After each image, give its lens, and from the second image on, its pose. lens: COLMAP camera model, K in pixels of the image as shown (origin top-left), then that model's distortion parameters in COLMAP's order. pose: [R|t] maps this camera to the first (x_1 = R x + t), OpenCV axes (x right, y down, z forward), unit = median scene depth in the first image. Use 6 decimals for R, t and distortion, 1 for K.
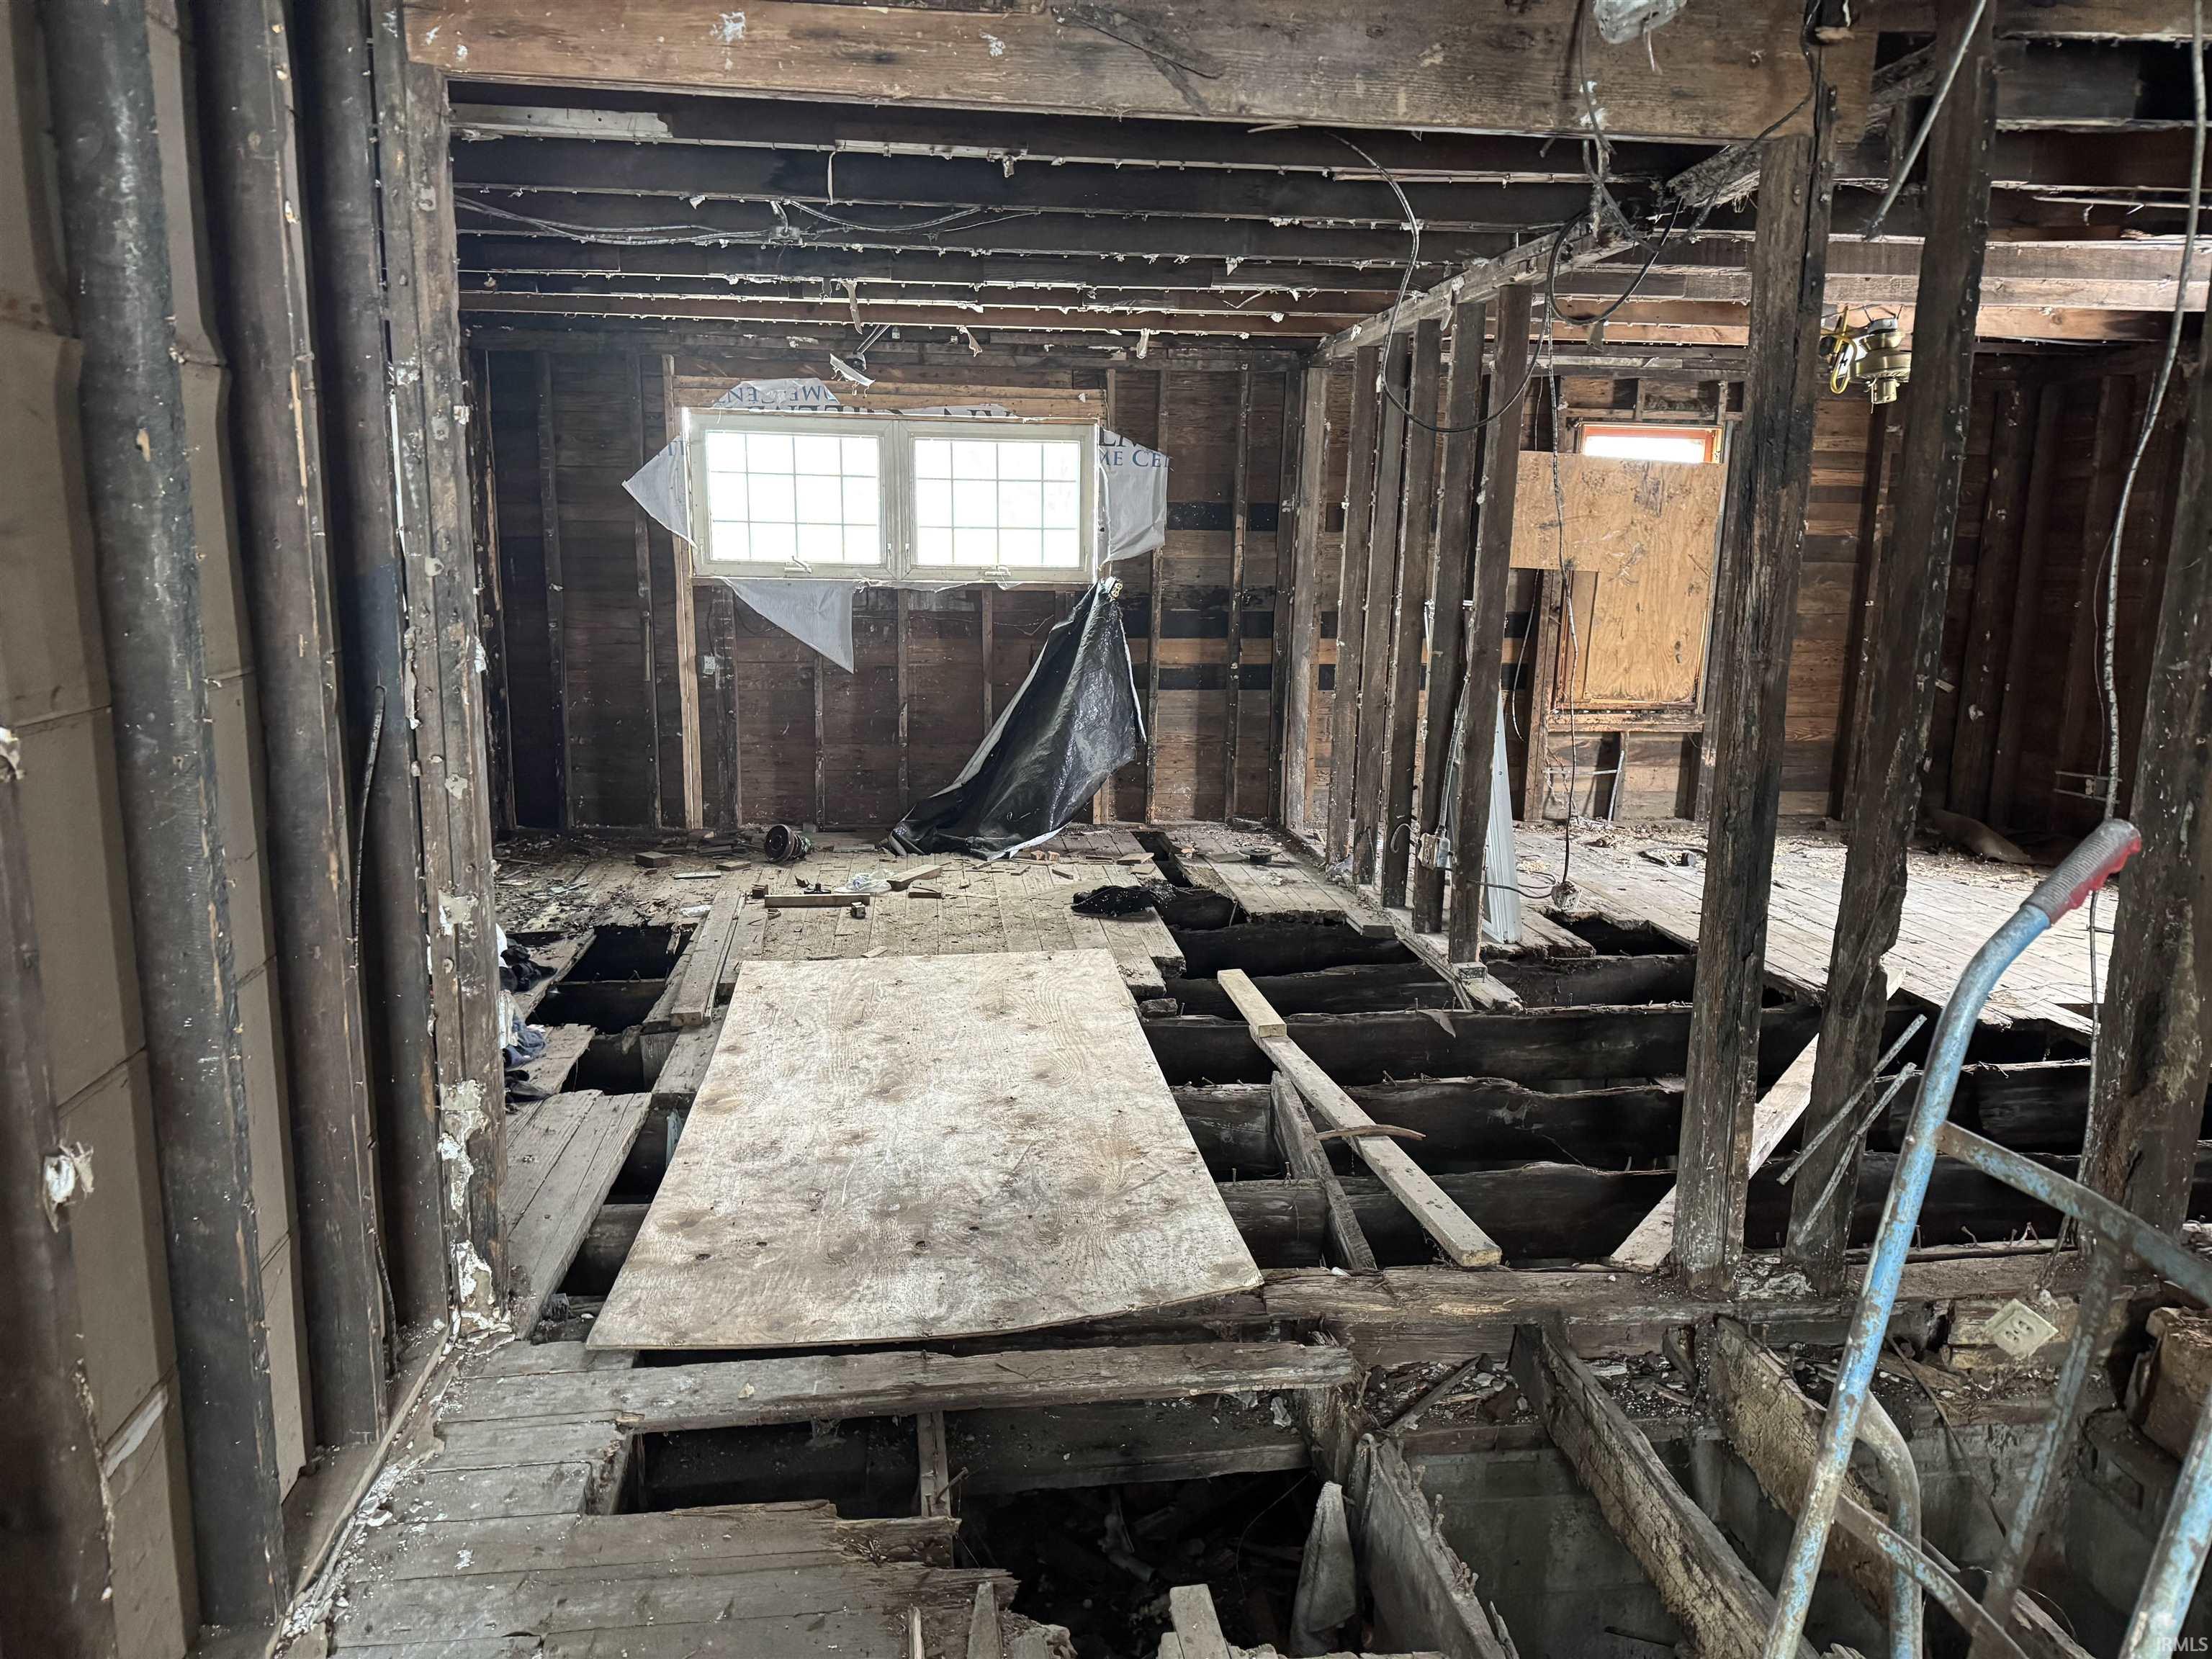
lens RADIAL K [[1572.8, 0, 1025.7], [0, 1572.8, 871.6], [0, 0, 1]] dist [0.066953, -0.068651]
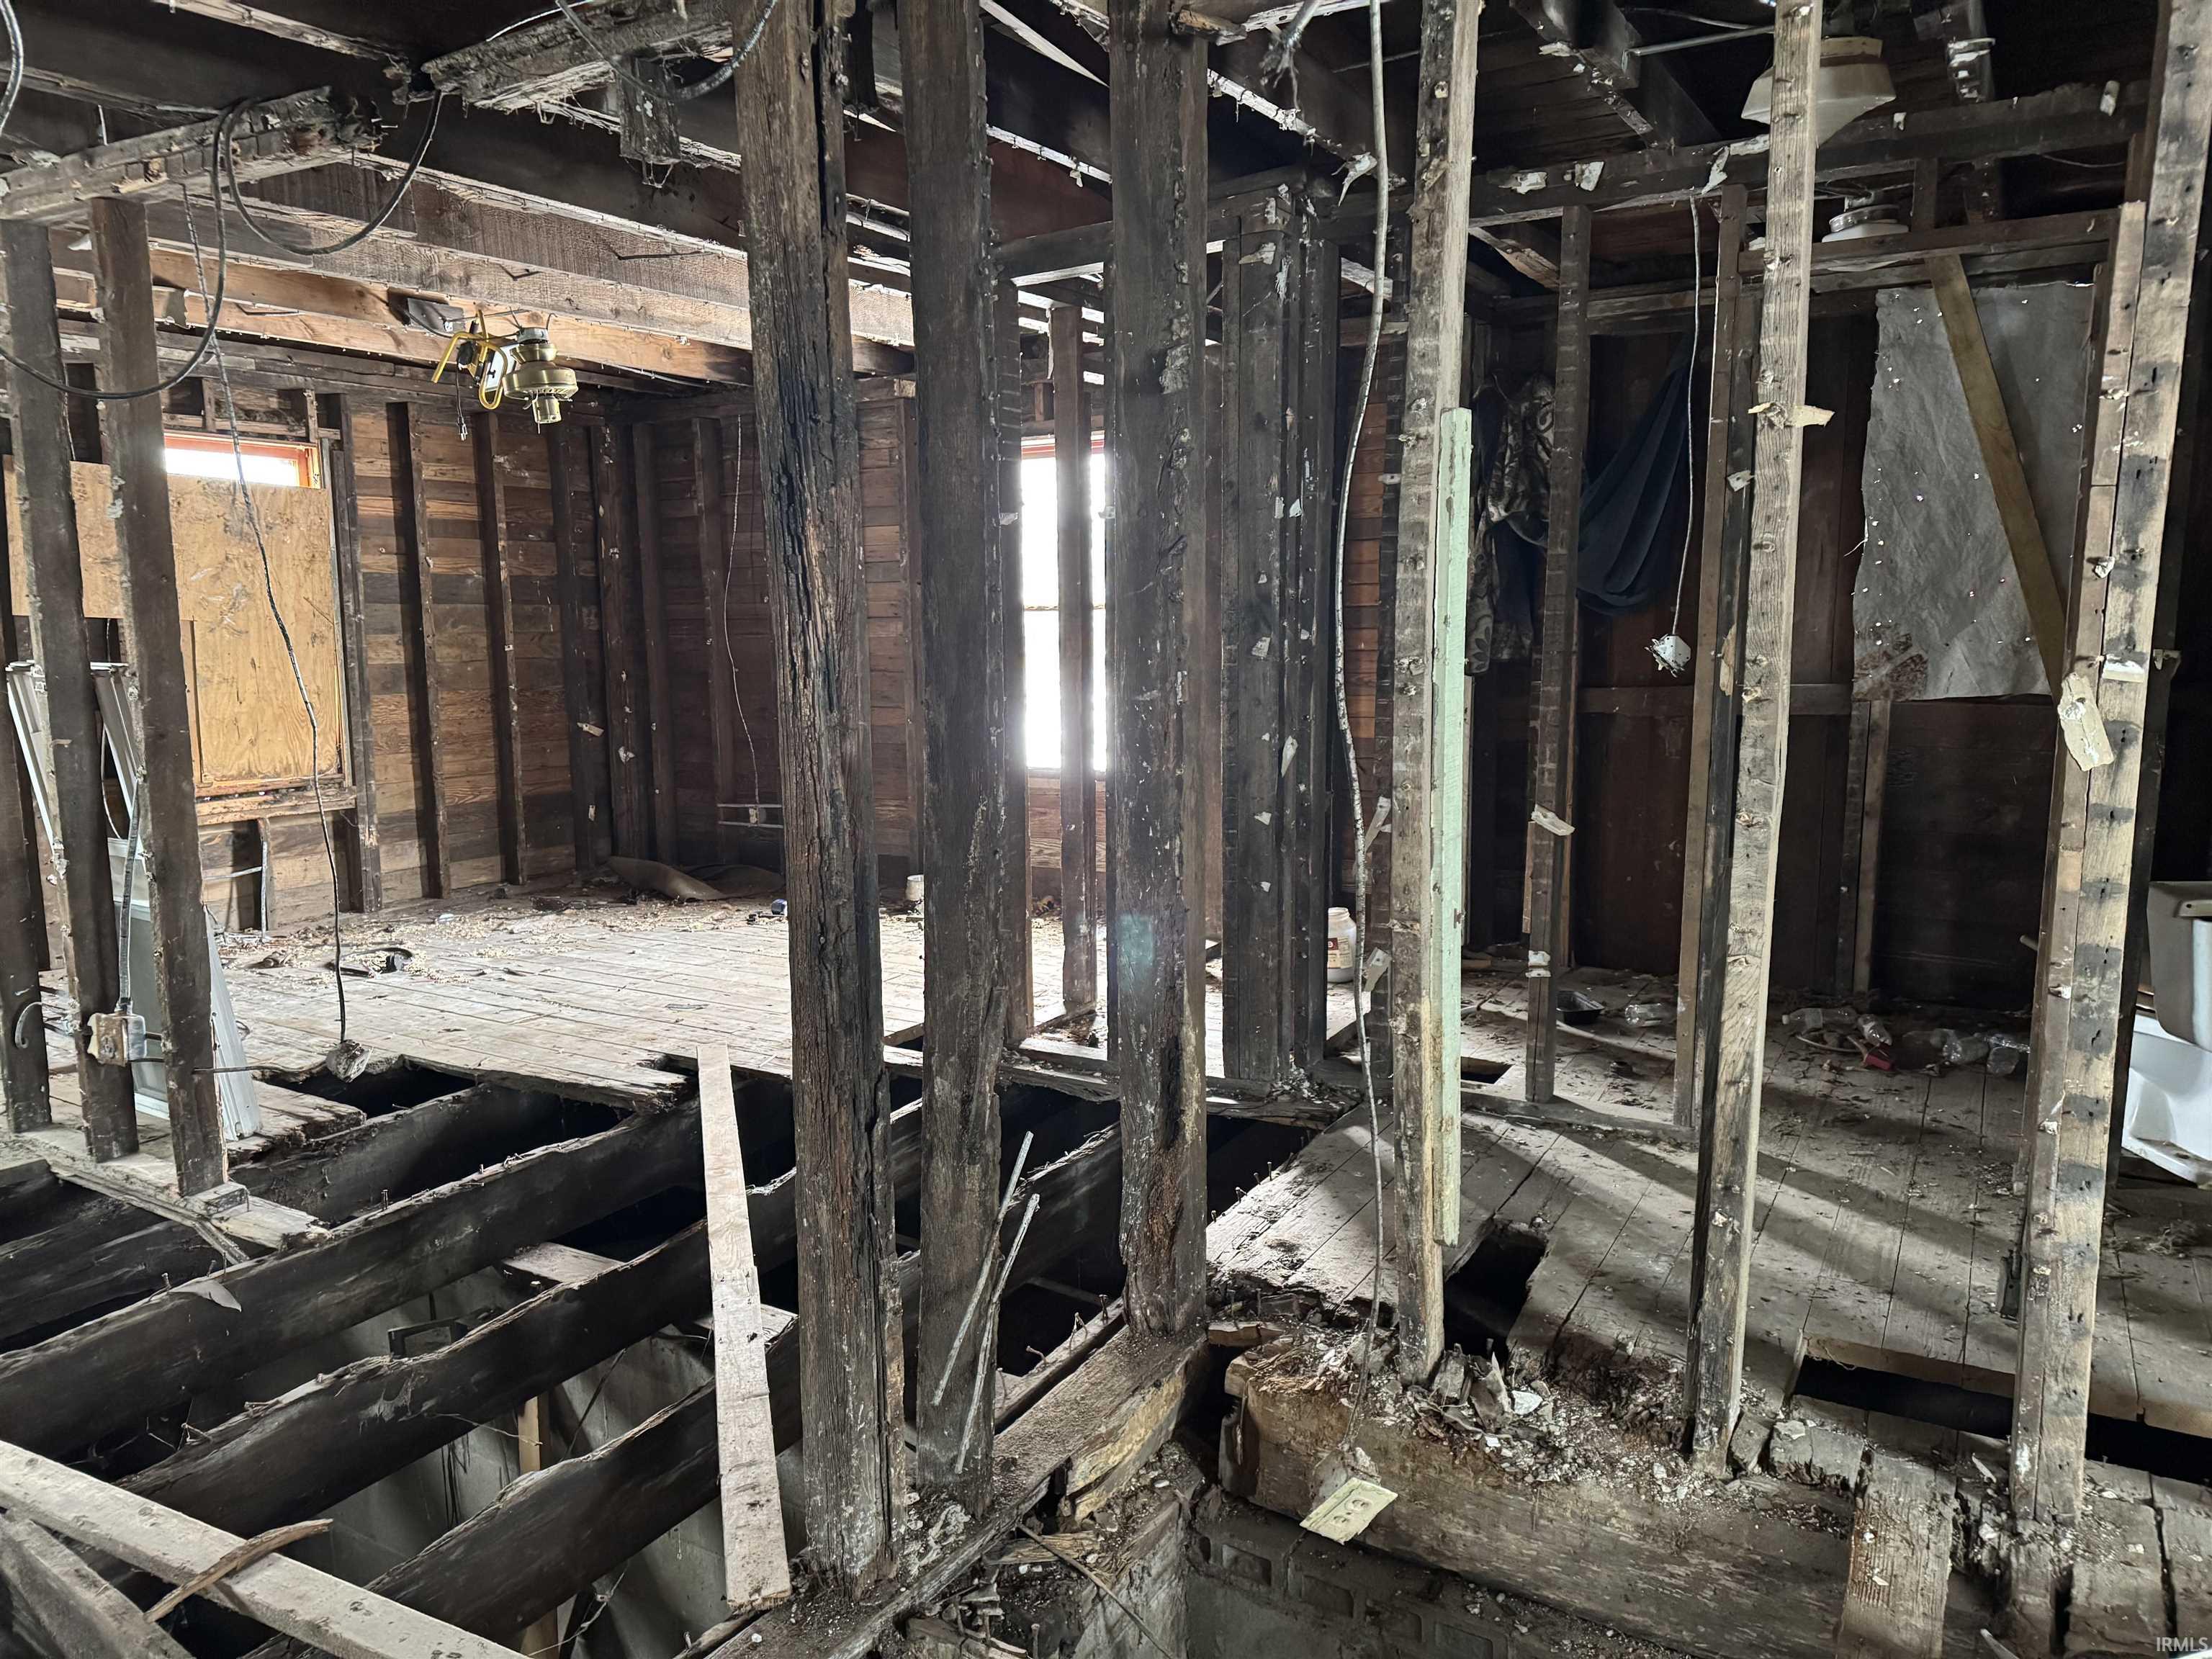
lens RADIAL K [[1572.8, 0, 1081.1], [0, 1572.8, 833.4], [0, 0, 1]] dist [0.066953, -0.068651]
pose [[0.587785, -0.138954, 0.796995, -0.024859], [0.181684, 0.982648, 0.037330, -0.047206], [-0.788352, 0.122859, 0.602832, 0.256362]]
